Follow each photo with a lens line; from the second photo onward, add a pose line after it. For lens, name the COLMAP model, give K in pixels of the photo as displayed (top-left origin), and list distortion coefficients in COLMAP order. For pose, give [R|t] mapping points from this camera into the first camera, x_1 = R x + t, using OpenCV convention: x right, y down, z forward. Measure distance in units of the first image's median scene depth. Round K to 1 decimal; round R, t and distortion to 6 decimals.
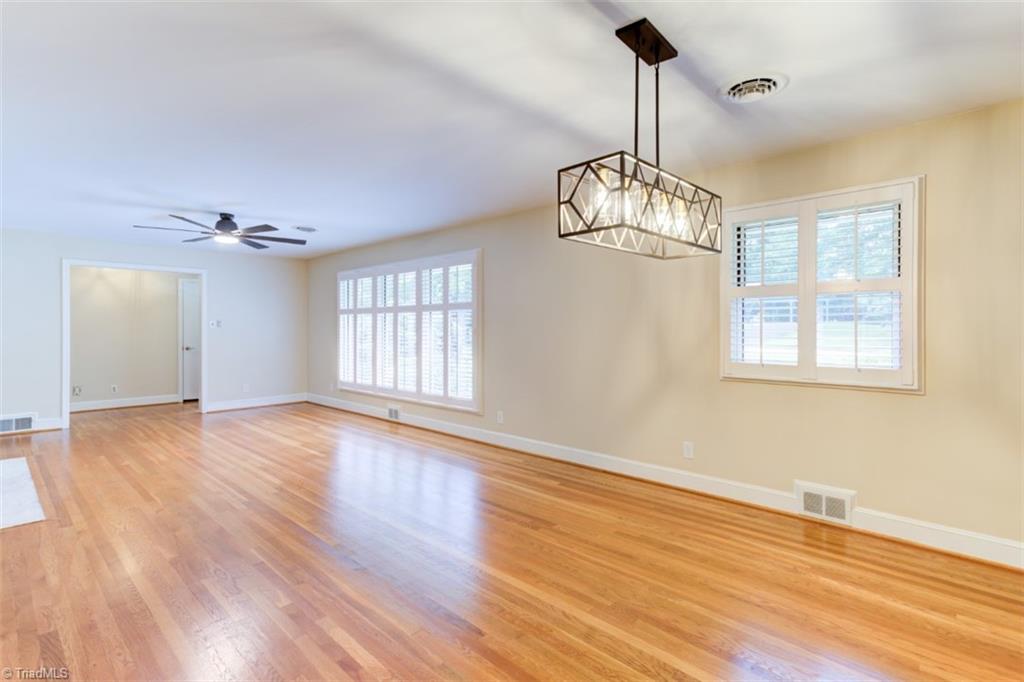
lens RADIAL K [[496.1, 0, 522.2], [0, 496.1, 335.5], [0, 0, 1]] dist [0.012669, 0.007195]
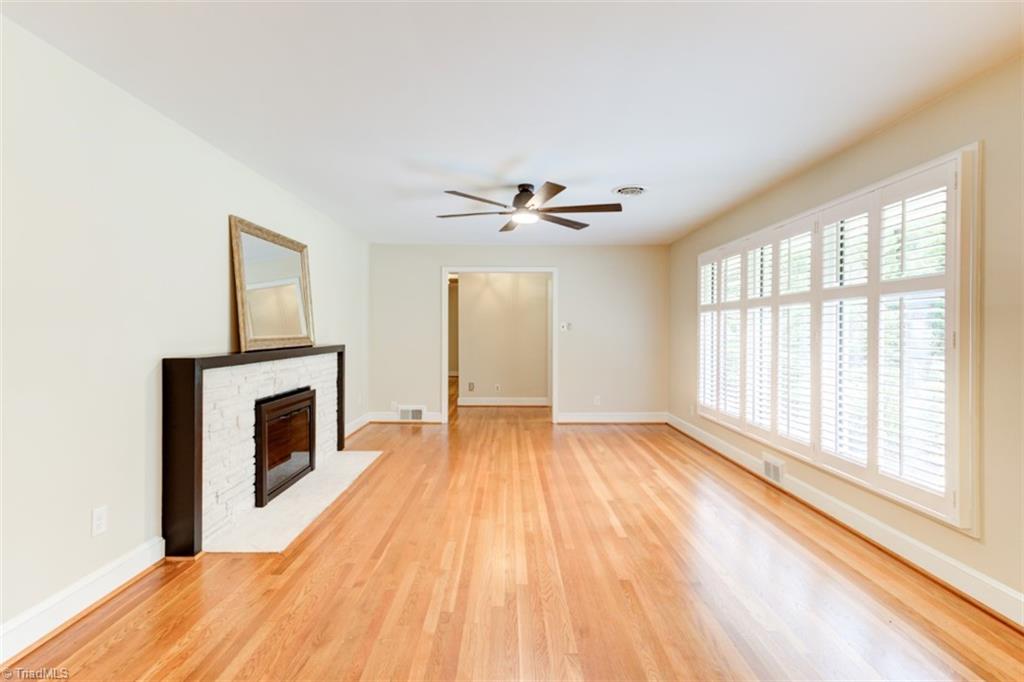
lens RADIAL K [[496.1, 0, 503.0], [0, 496.1, 333.5], [0, 0, 1]] dist [0.012669, 0.007195]
pose [[0.674781, 0.006011, -0.737993, -0.032786], [-0.013917, 0.999893, -0.004581, -0.005536], [0.737887, 0.013362, 0.674792, 0.370009]]
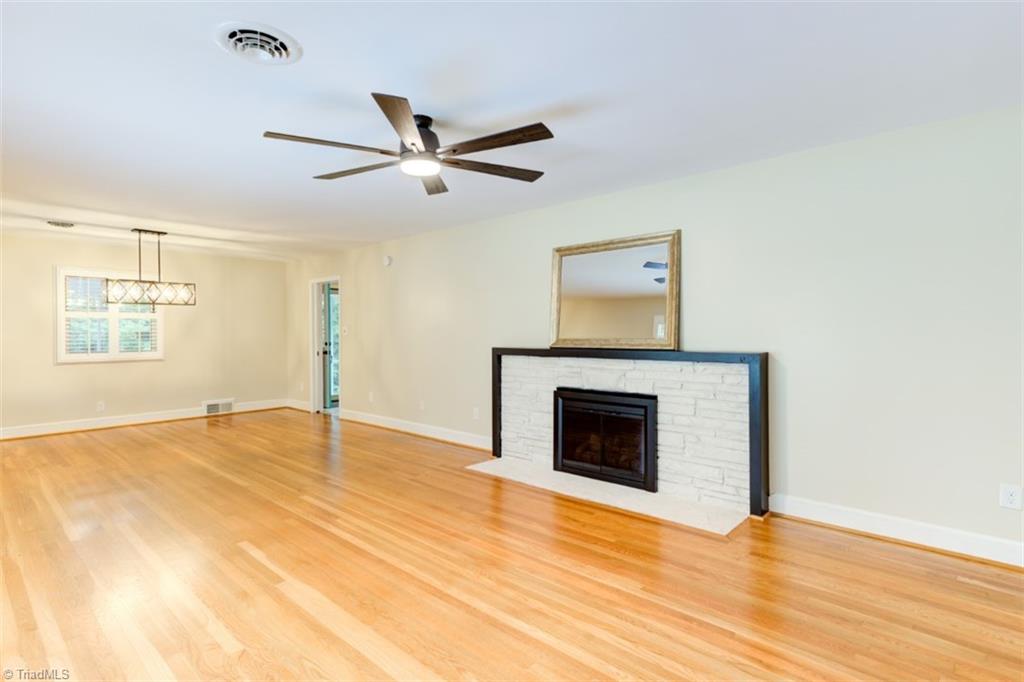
lens RADIAL K [[496.1, 0, 517.4], [0, 496.1, 334.6], [0, 0, 1]] dist [0.012669, 0.007195]
pose [[-0.999345, 0.005563, -0.035754, -0.590773], [0.004657, 0.999667, 0.025370, -0.023211], [0.035884, 0.025187, -0.999039, 1.325113]]
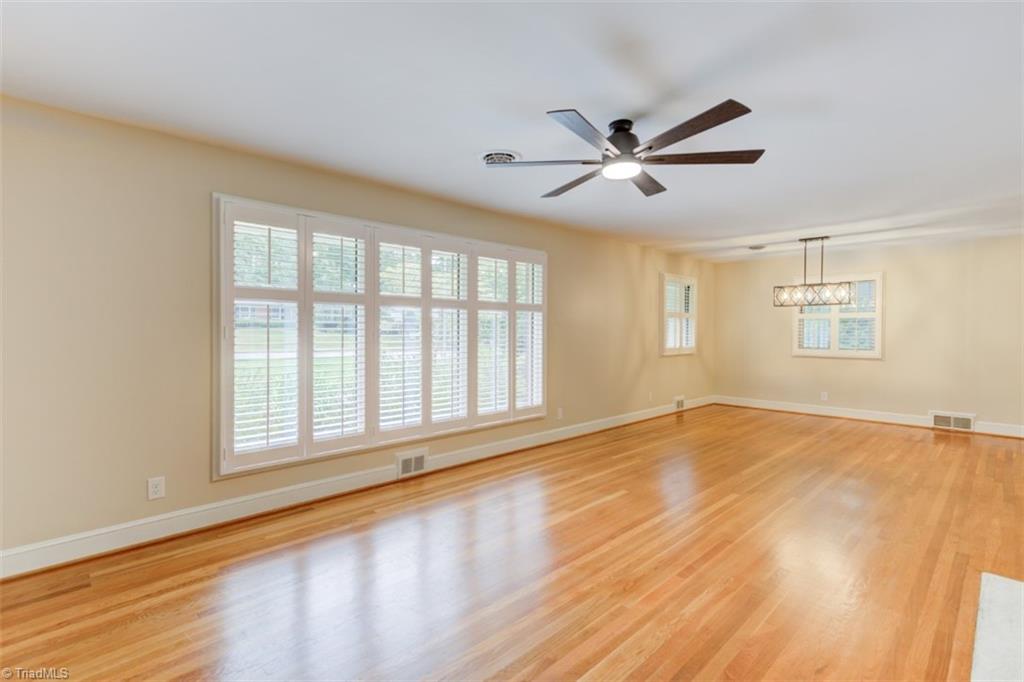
lens RADIAL K [[508.6, 0, 510.8], [0, 508.6, 333.6], [0, 0, 1]] dist [0.019457, -0.000101]
pose [[0.014384, -0.001544, 0.999895, -1.005517], [0.013460, 0.999908, 0.001350, -0.011217], [-0.999806, 0.013439, 0.014404, 0.951191]]
